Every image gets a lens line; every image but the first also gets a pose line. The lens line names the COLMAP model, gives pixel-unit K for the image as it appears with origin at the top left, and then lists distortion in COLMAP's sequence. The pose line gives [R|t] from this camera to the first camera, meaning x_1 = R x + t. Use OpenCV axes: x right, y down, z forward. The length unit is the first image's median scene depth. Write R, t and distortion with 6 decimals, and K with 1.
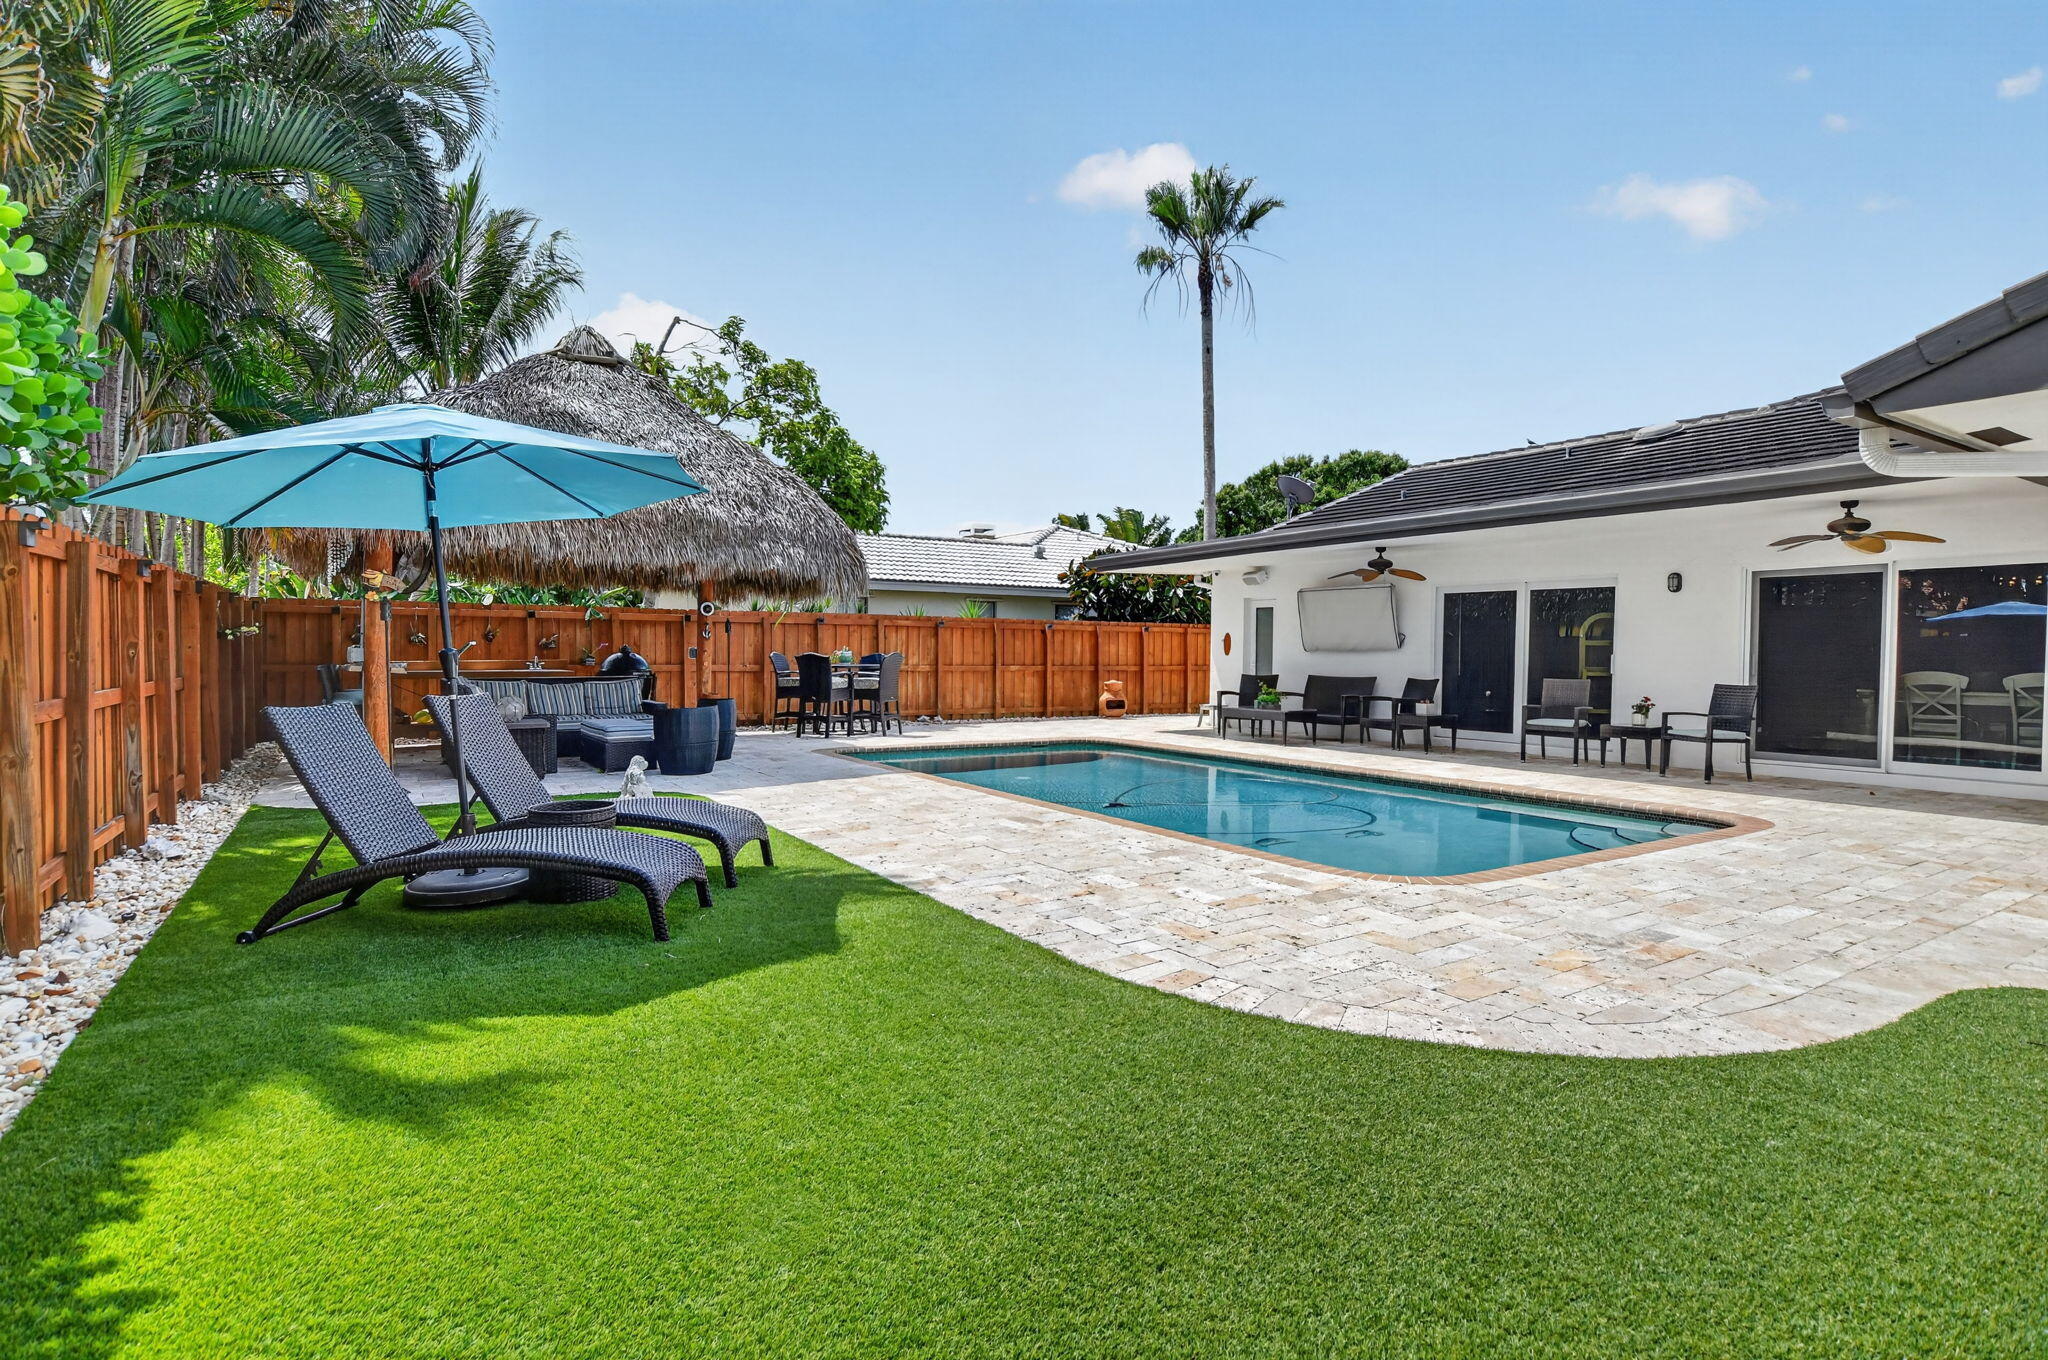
lens RADIAL K [[1040.4, 0, 1036.6], [0, 1040.4, 679.3], [0, 0, 1]] dist [-0.022508, 0.002469]
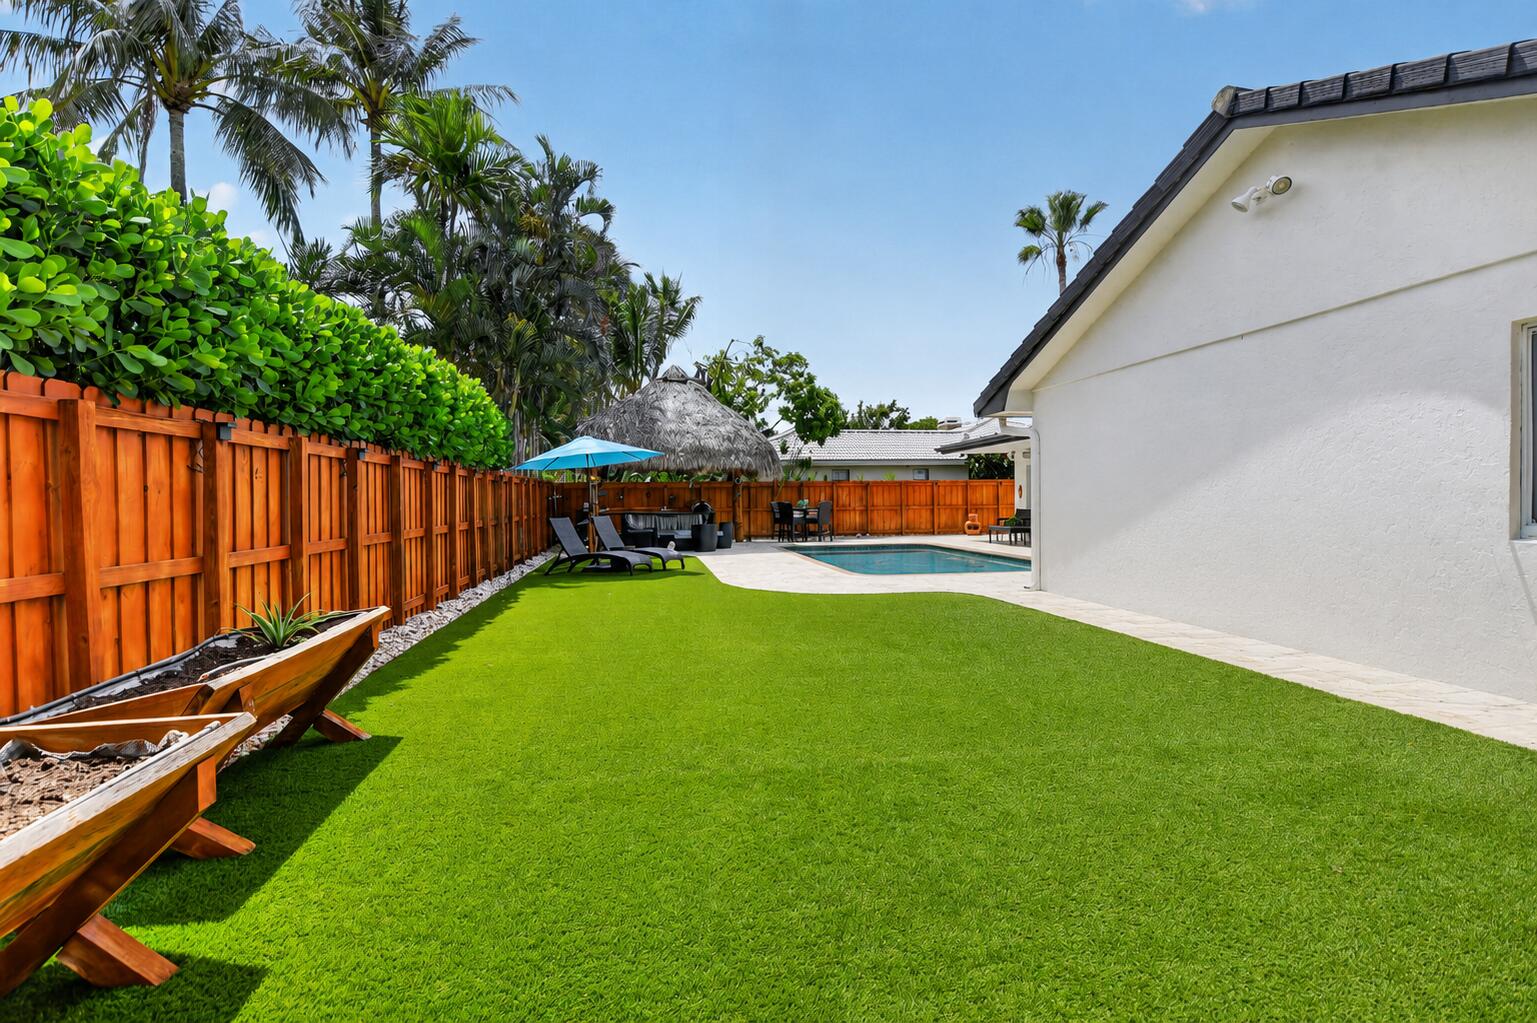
lens RADIAL K [[780.8, 0, 762.1], [0, 780.8, 509.6], [0, 0, 1]] dist [-0.022508, 0.002469]
pose [[0.910379, -0.016221, -0.413458, 0.333314], [0.010209, 0.999808, -0.016746, 0.014201], [0.413650, 0.011024, 0.910369, -0.374854]]
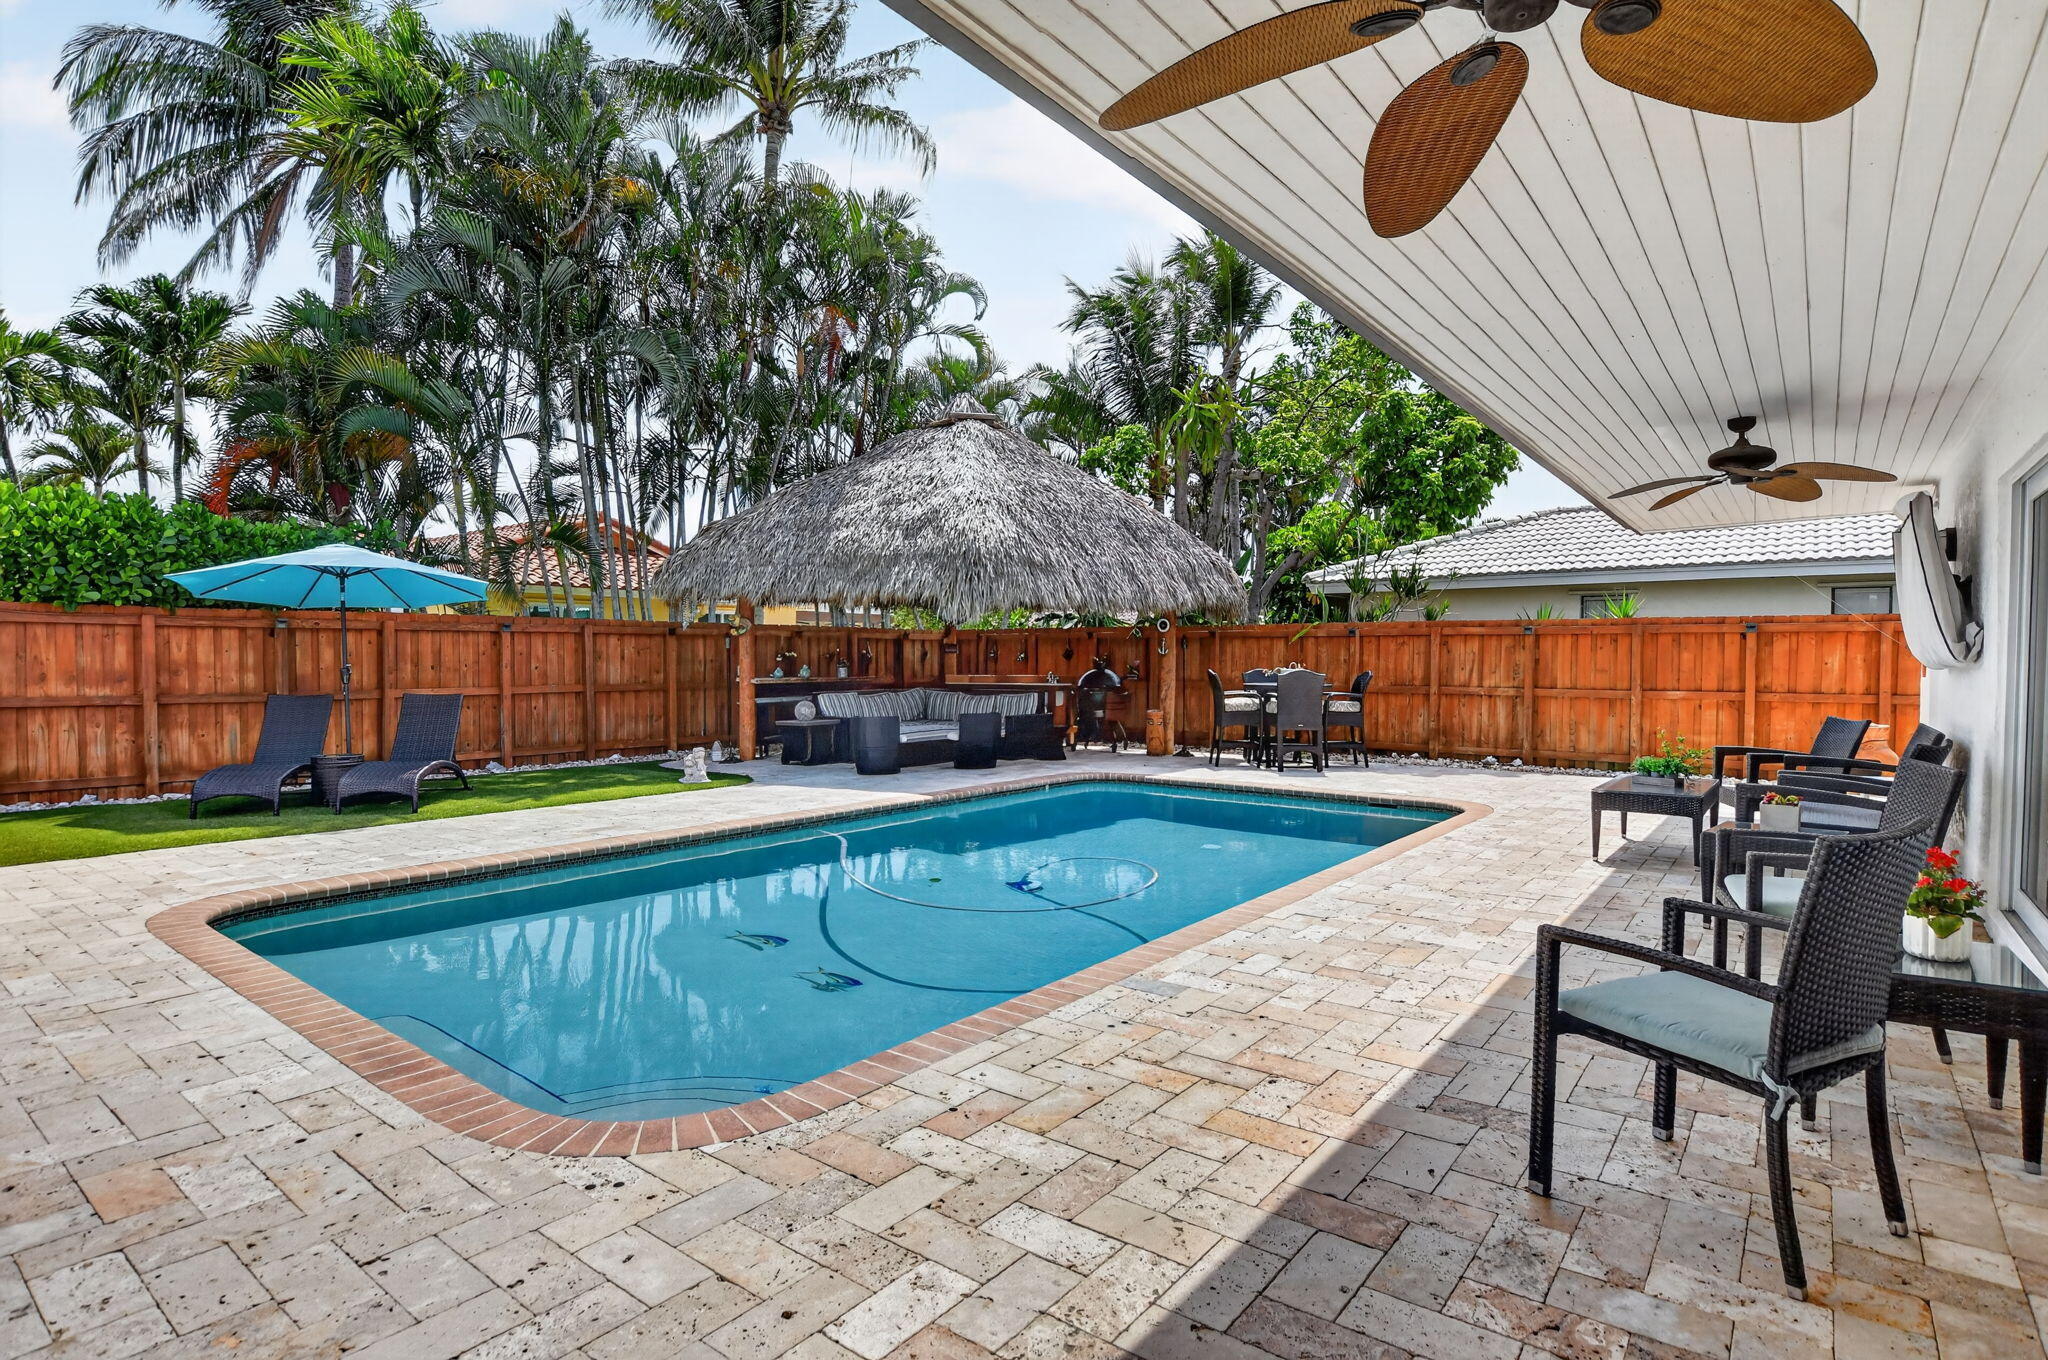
lens RADIAL K [[1040.4, 0, 1017.1], [0, 1040.4, 685.1], [0, 0, 1]] dist [-0.022508, 0.002469]
pose [[0.327077, 0.016655, -0.944851, 0.490474], [-0.024293, 0.999662, 0.009211, -0.014250], [0.944685, 0.019940, 0.327371, 0.467445]]
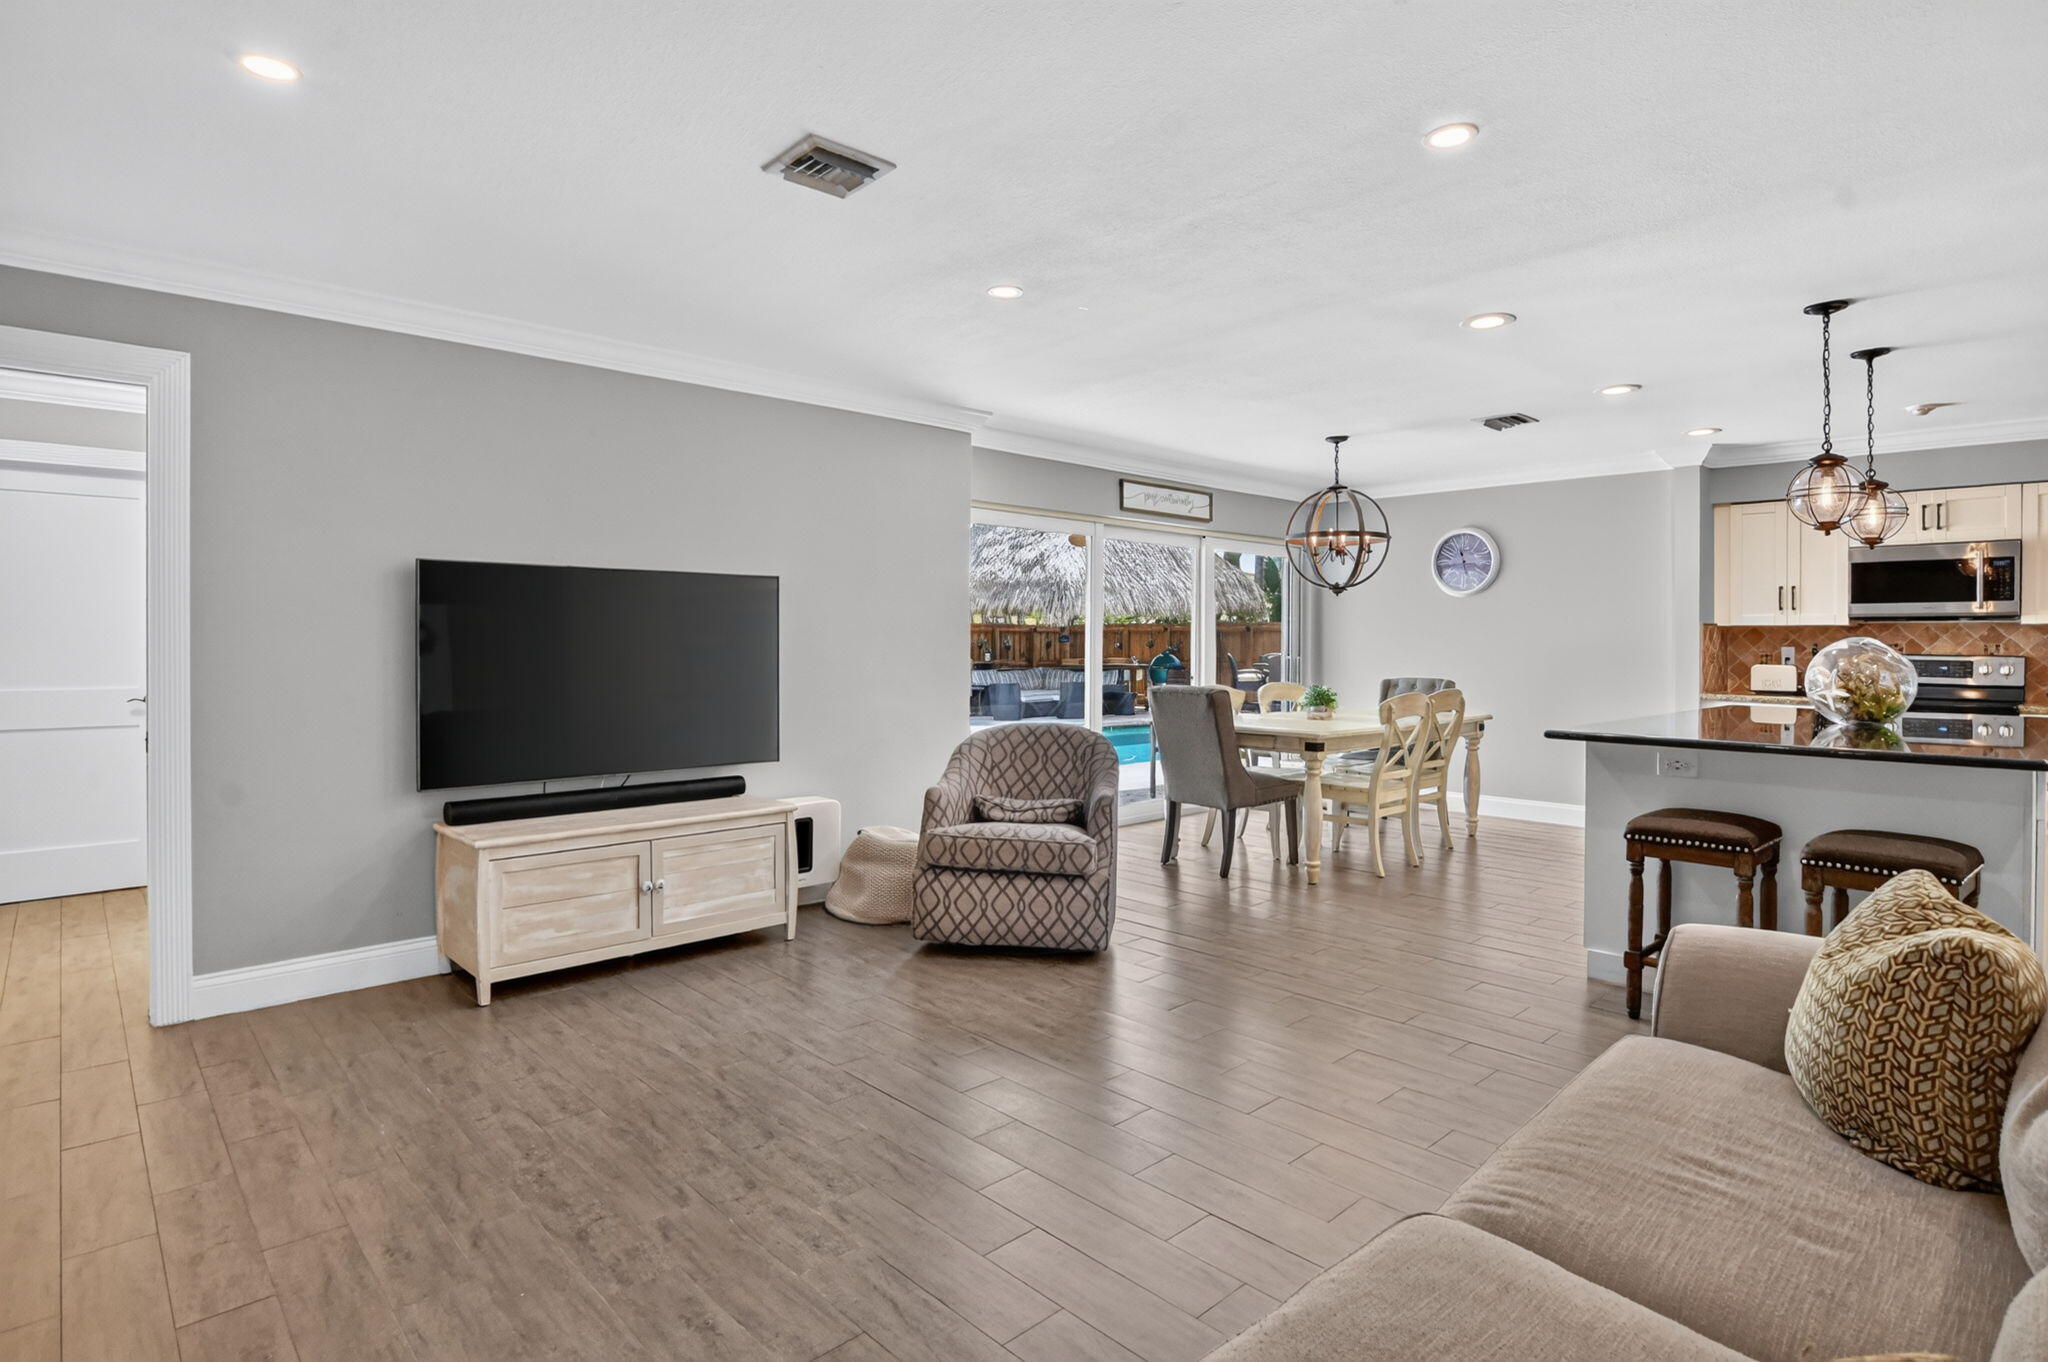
lens RADIAL K [[1040.4, 0, 1019.9], [0, 1040.4, 652.8], [0, 0, 1]] dist [-0.022508, 0.002469]
pose [[0.182342, 0.001158, -0.983235, 0.887438], [-0.025640, 0.999665, -0.003578, -0.013916], [0.982901, 0.025862, 0.182310, 0.419464]]
